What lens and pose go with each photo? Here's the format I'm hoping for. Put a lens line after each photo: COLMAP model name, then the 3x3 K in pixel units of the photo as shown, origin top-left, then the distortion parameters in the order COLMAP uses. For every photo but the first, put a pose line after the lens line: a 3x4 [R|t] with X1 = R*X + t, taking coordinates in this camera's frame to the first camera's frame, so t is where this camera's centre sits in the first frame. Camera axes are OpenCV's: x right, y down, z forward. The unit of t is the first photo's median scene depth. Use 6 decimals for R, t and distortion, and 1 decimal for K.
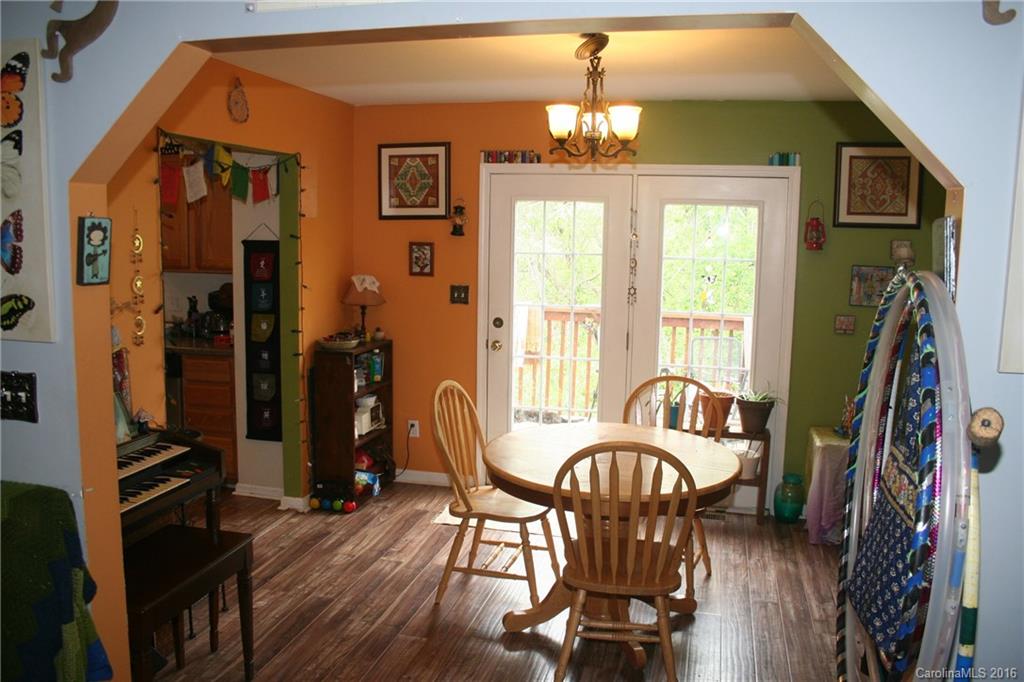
lens RADIAL K [[848.3, 0, 512.0], [0, 848.3, 341.0], [0, 0, 1]] dist [-0.159120, 0.140106]
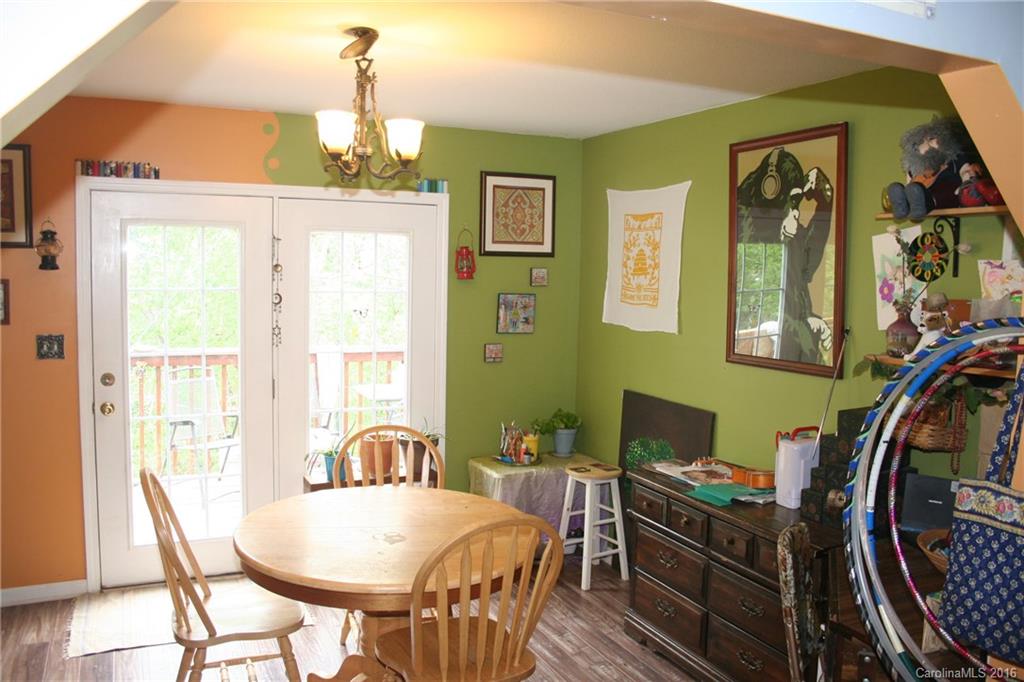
lens RADIAL K [[848.3, 0, 512.0], [0, 848.3, 341.0], [0, 0, 1]] dist [-0.159120, 0.140106]
pose [[0.778014, -0.058939, 0.625476, -0.225707], [0.073483, 0.997293, 0.002572, -0.035732], [-0.623934, 0.043961, 0.780239, 0.191492]]
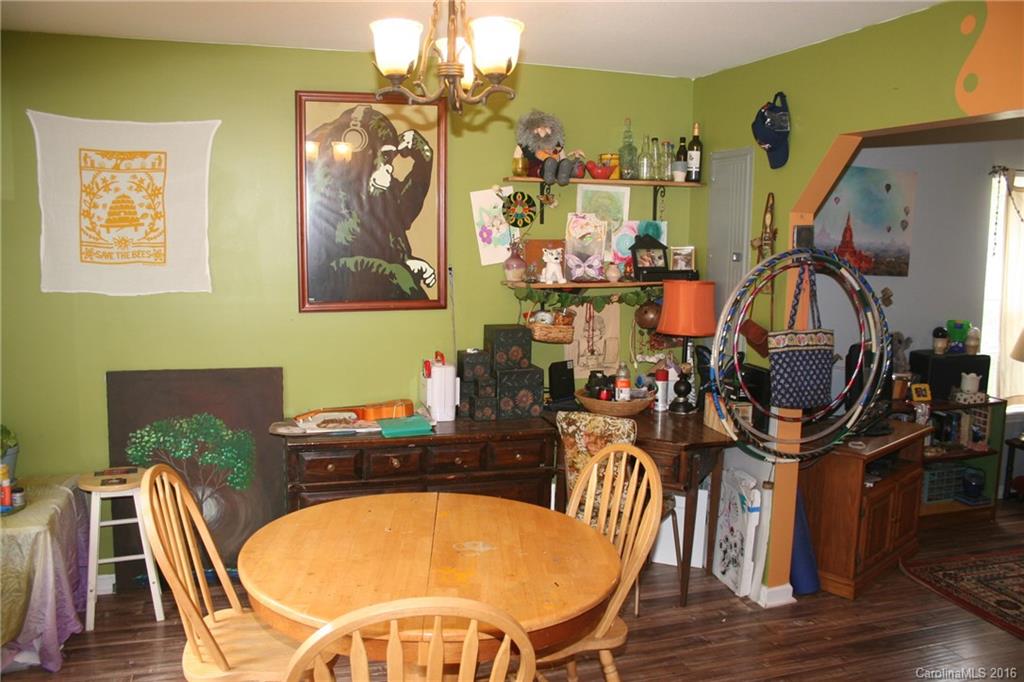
lens RADIAL K [[848.3, 0, 512.0], [0, 848.3, 341.0], [0, 0, 1]] dist [-0.159120, 0.140106]
pose [[-0.519680, -0.139652, 0.842870, -0.345456], [0.079446, 0.974377, 0.210424, -0.125991], [-0.850659, 0.176316, -0.495269, 0.936373]]
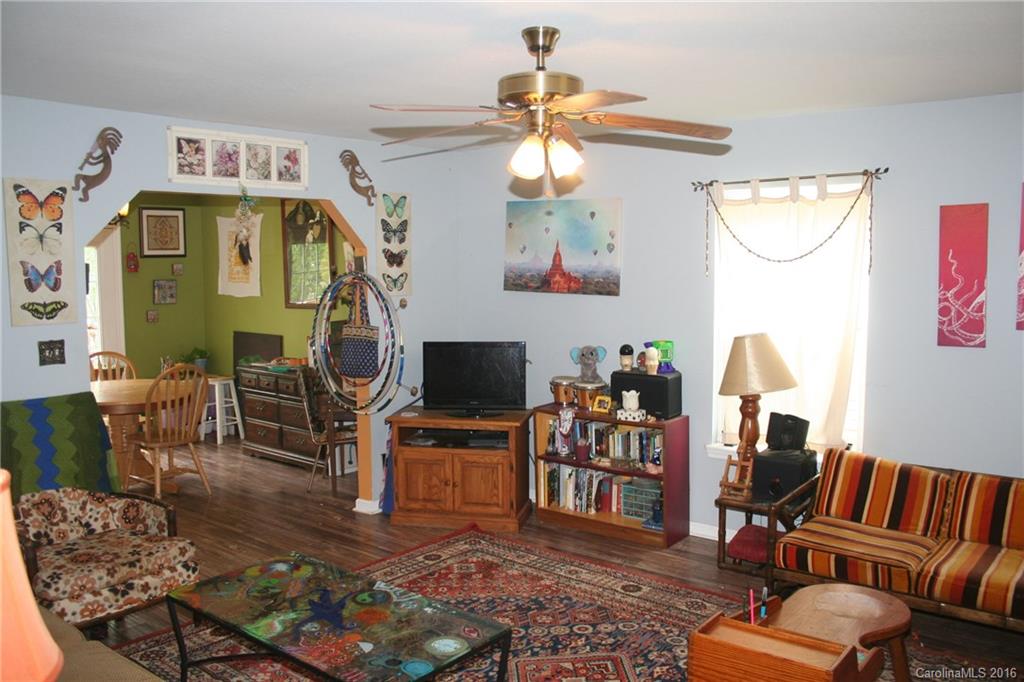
lens RADIAL K [[848.3, 0, 512.0], [0, 848.3, 341.0], [0, 0, 1]] dist [-0.159120, 0.140106]
pose [[0.428882, -0.106297, 0.897085, -0.798353], [0.128258, 0.990158, 0.056008, 0.030001], [-0.894209, 0.091038, 0.438294, -0.372489]]
